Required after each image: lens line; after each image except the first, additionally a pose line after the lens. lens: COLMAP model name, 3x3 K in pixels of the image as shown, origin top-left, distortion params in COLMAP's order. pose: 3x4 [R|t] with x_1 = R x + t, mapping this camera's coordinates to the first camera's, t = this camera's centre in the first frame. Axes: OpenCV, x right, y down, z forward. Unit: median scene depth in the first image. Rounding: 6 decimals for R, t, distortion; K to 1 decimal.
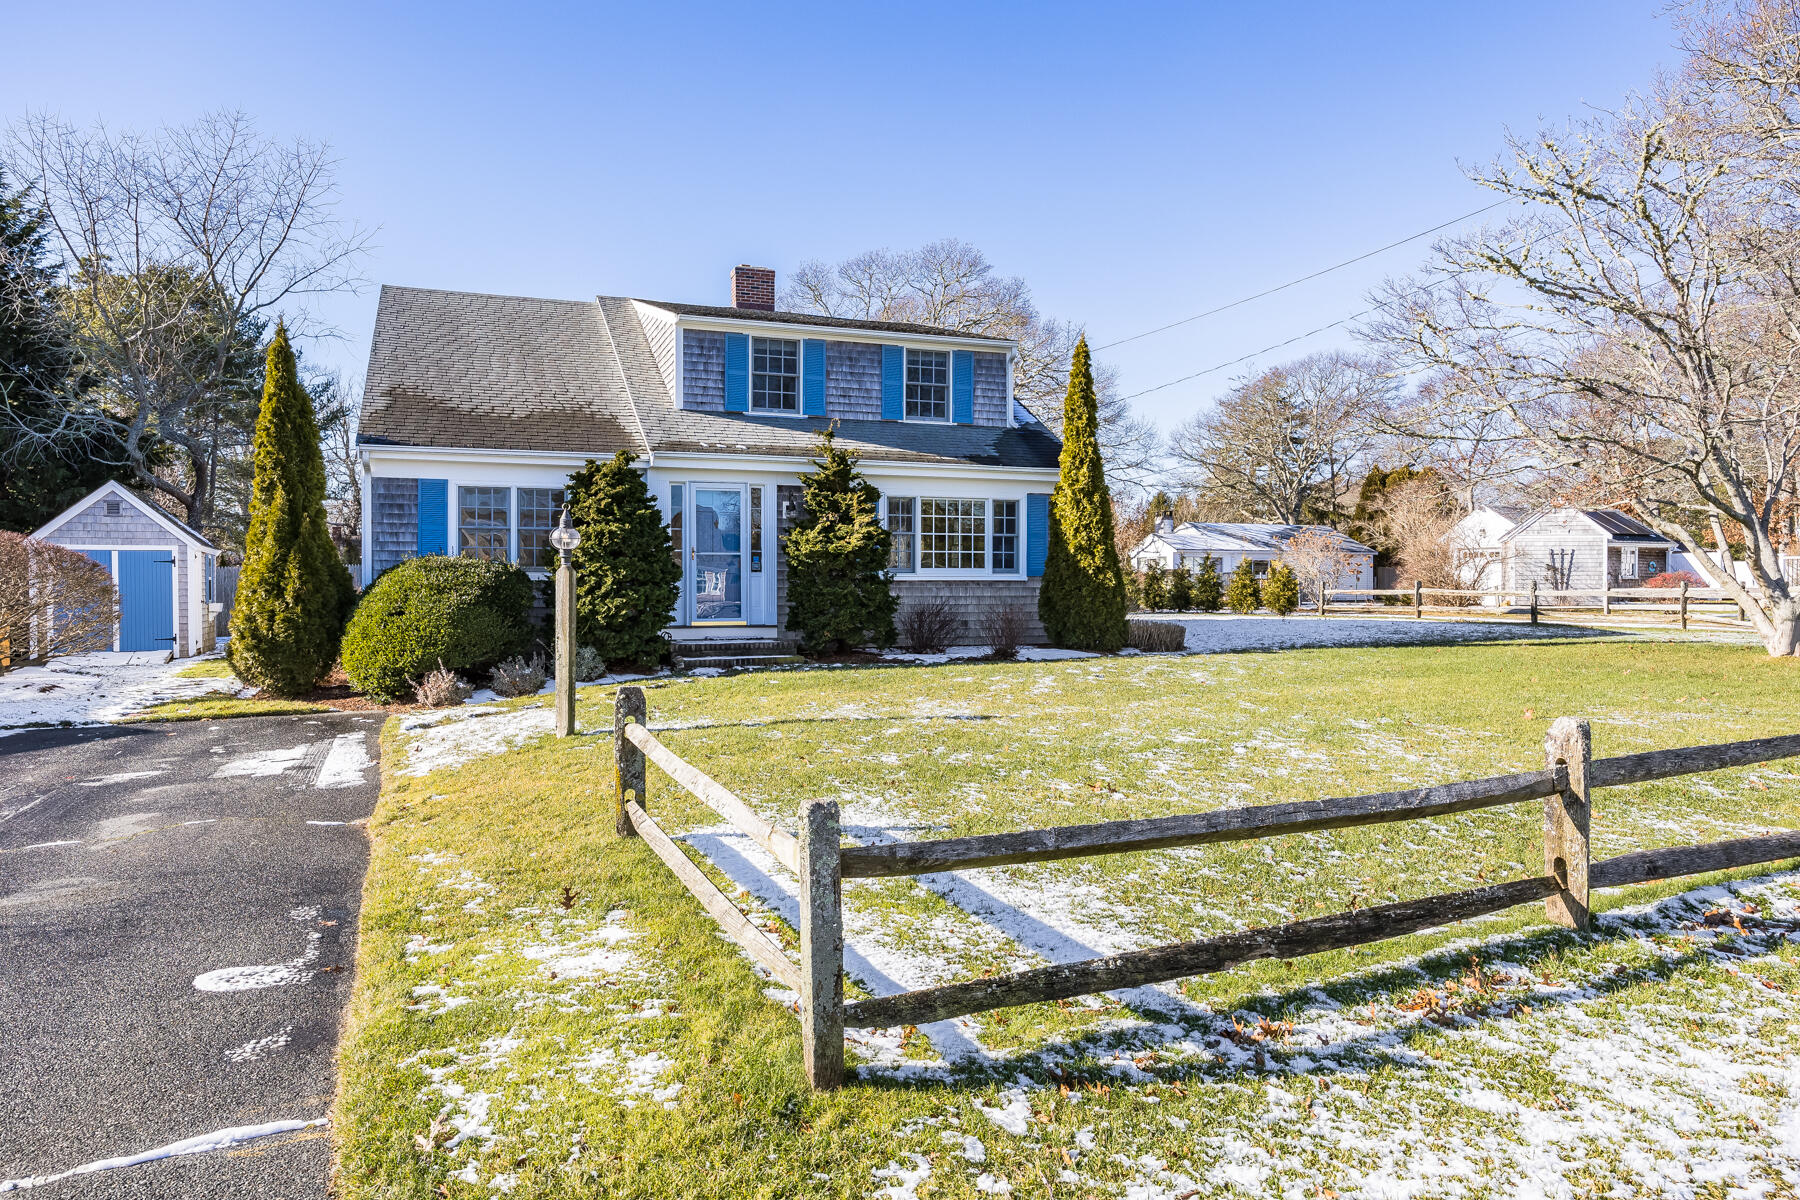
lens RADIAL K [[1174.0, 0, 901.0], [0, 1174.0, 596.9], [0, 0, 1]] dist [0.001864, -0.004109]
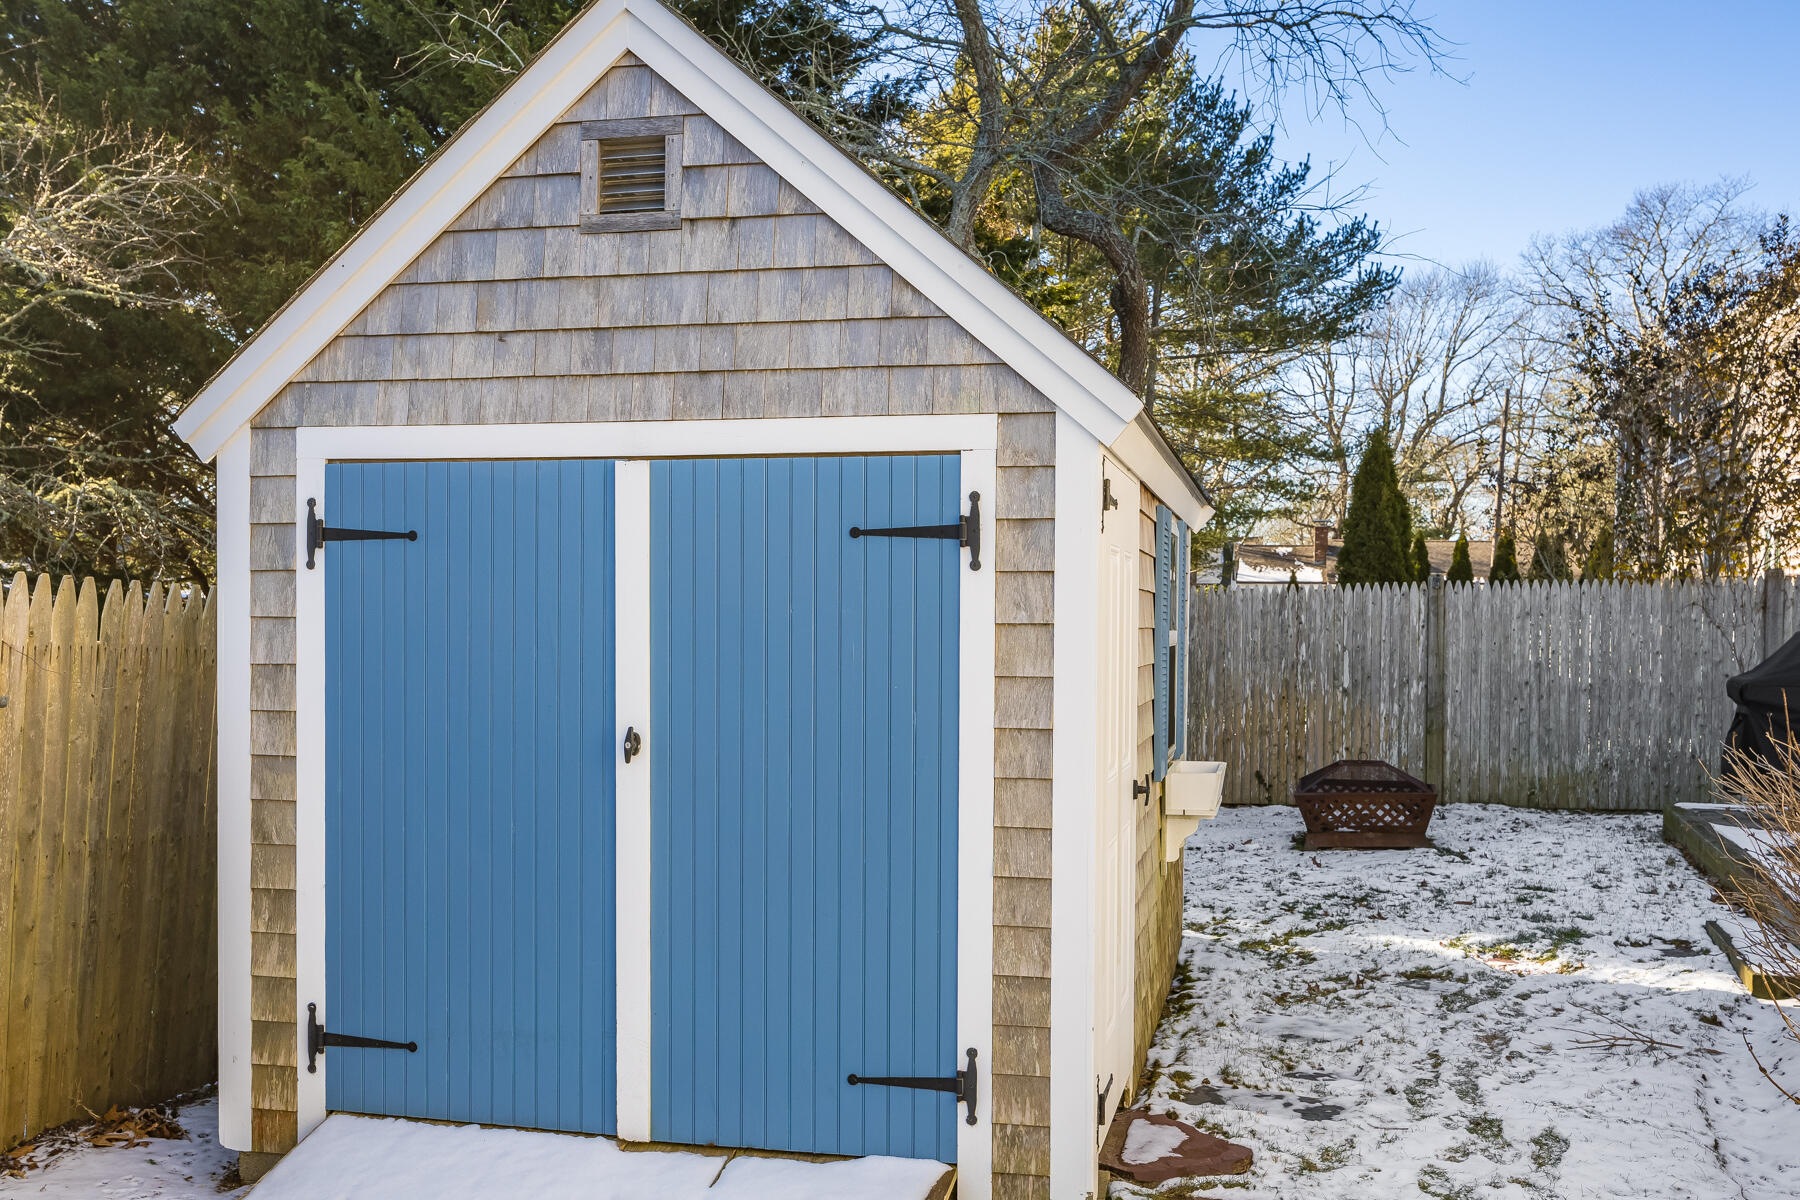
lens RADIAL K [[1644.4, 0, 882.4], [0, 1644.4, 654.6], [0, 0, 1]] dist [-0.002919, 0.000000]
pose [[0.774828, 0.025542, -0.631656, -0.628134], [-0.017863, 0.999669, 0.018511, -0.023683], [0.631919, -0.003059, 0.775028, 1.049700]]
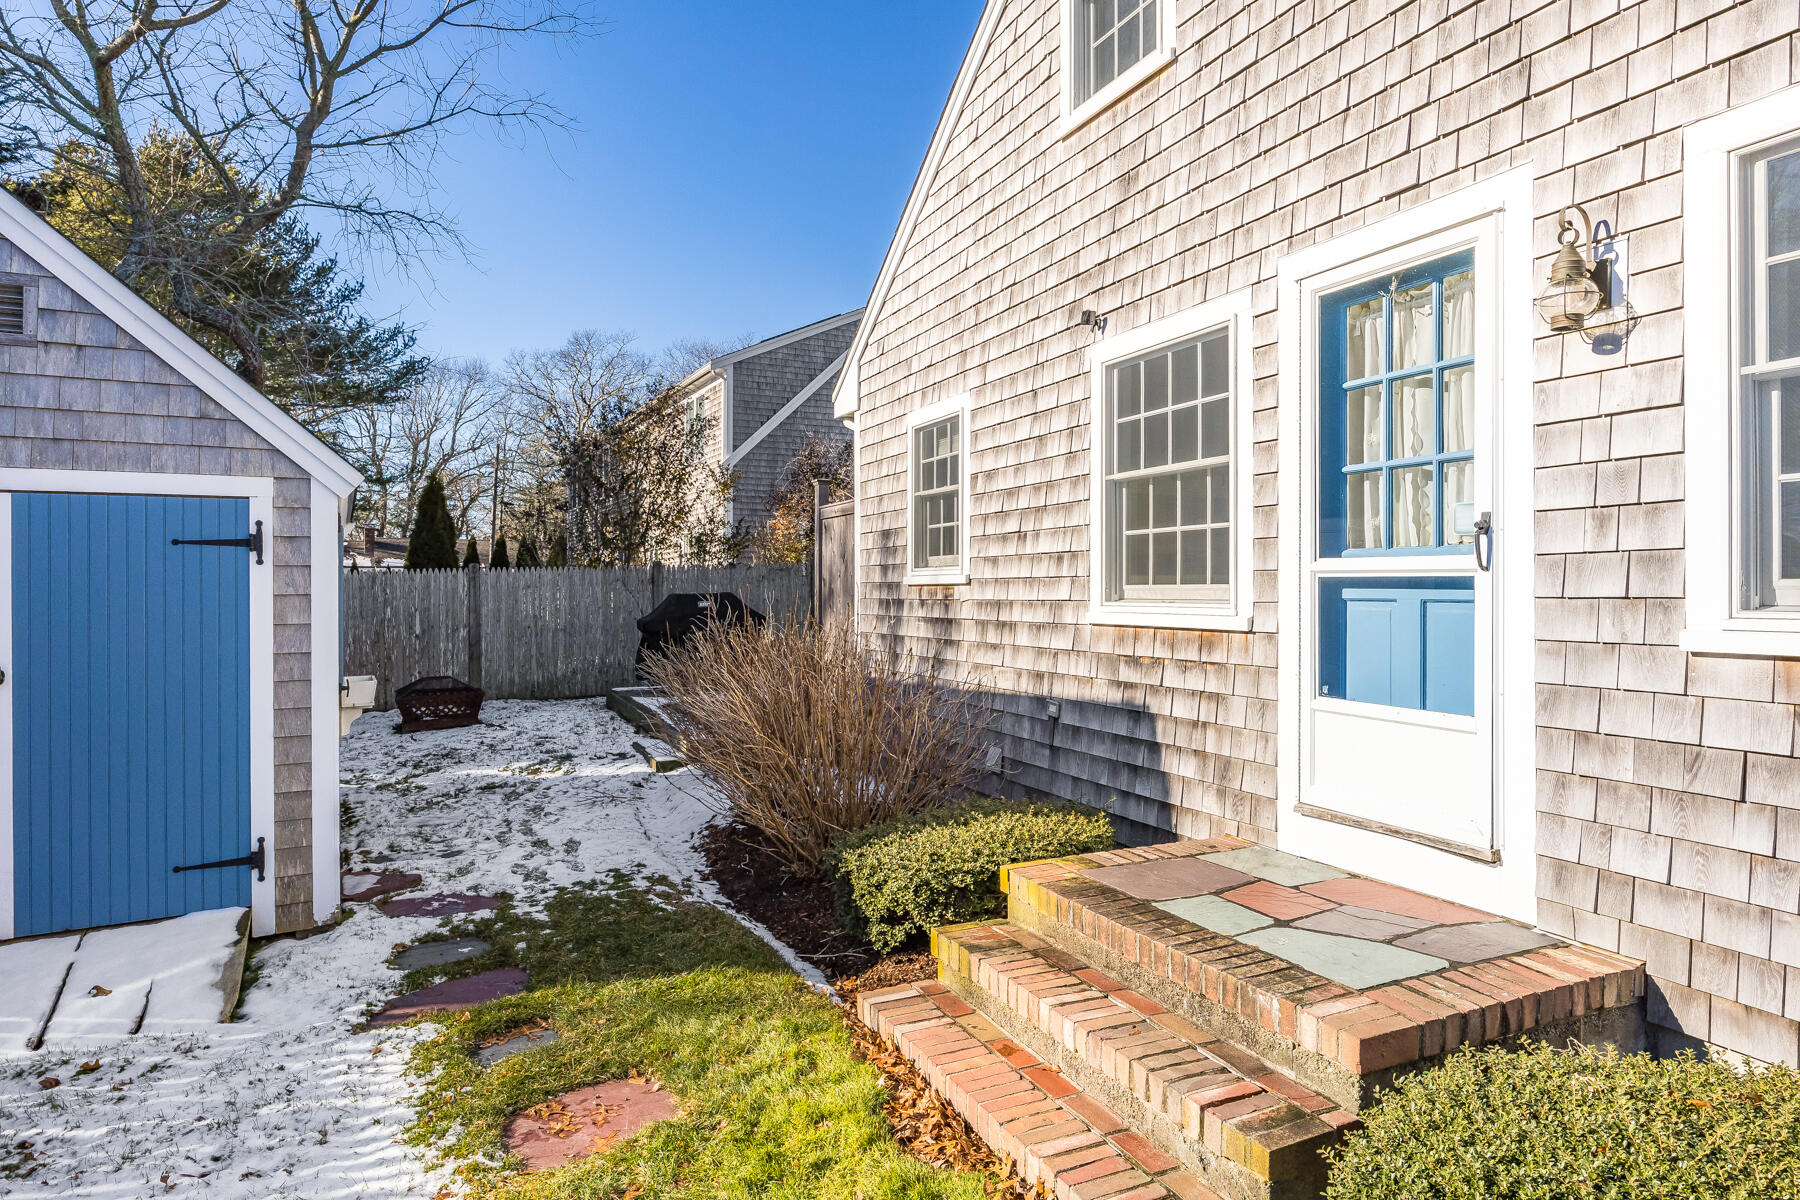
lens RADIAL K [[1073.6, 0, 897.5], [0, 1073.6, 591.4], [0, 0, 1]] dist [-0.012100, -0.000270]
pose [[0.999327, -0.000526, 0.036666, -0.615189], [0.000848, 0.999961, -0.008762, -0.022382], [-0.036660, 0.008787, 0.999289, 0.962921]]
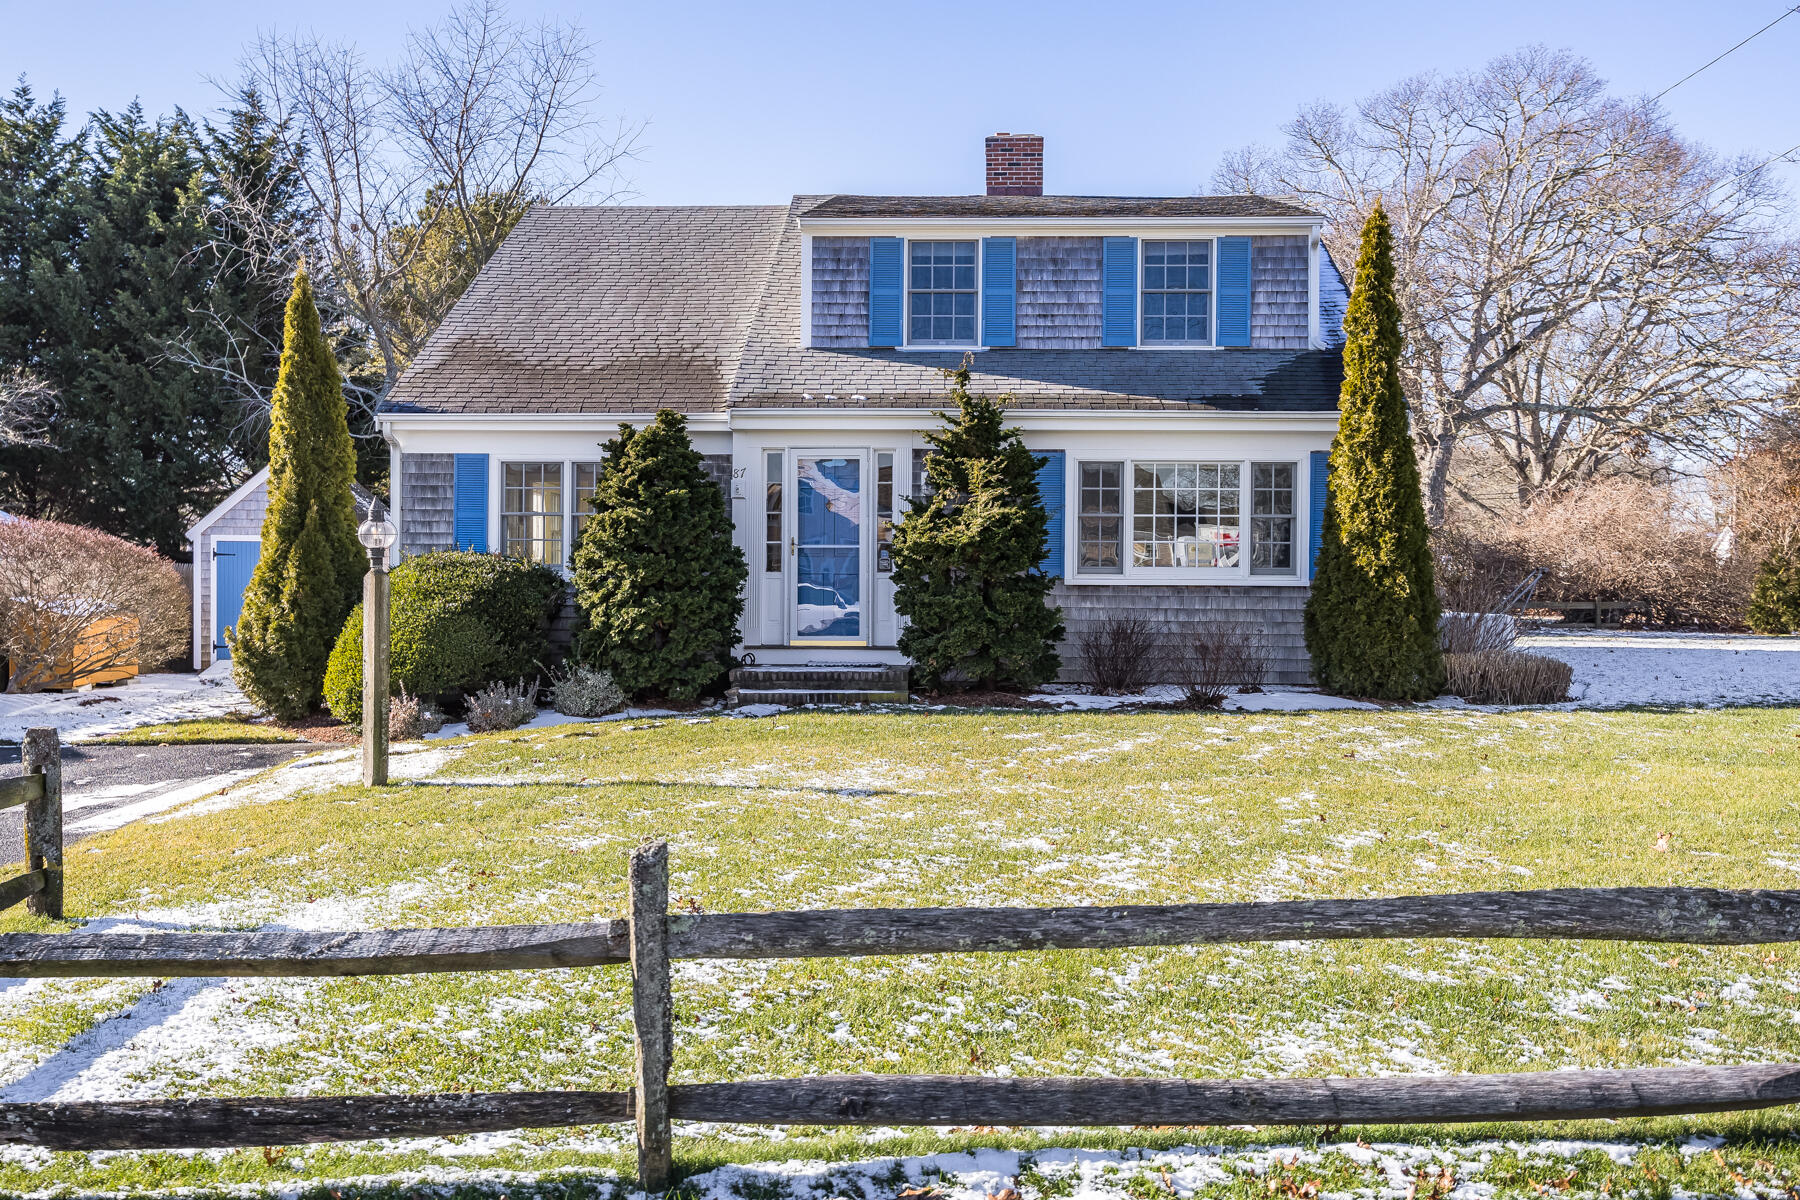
lens RADIAL K [[1687.7, 0, 902.5], [0, 1687.7, 595.5], [0, 0, 1]] dist [-0.008475, 0.000000]
pose [[0.918621, 0.010079, -0.395012, 0.285984], [-0.010408, 0.999945, 0.001311, -0.008221], [0.395004, 0.002907, 0.918675, 0.063666]]
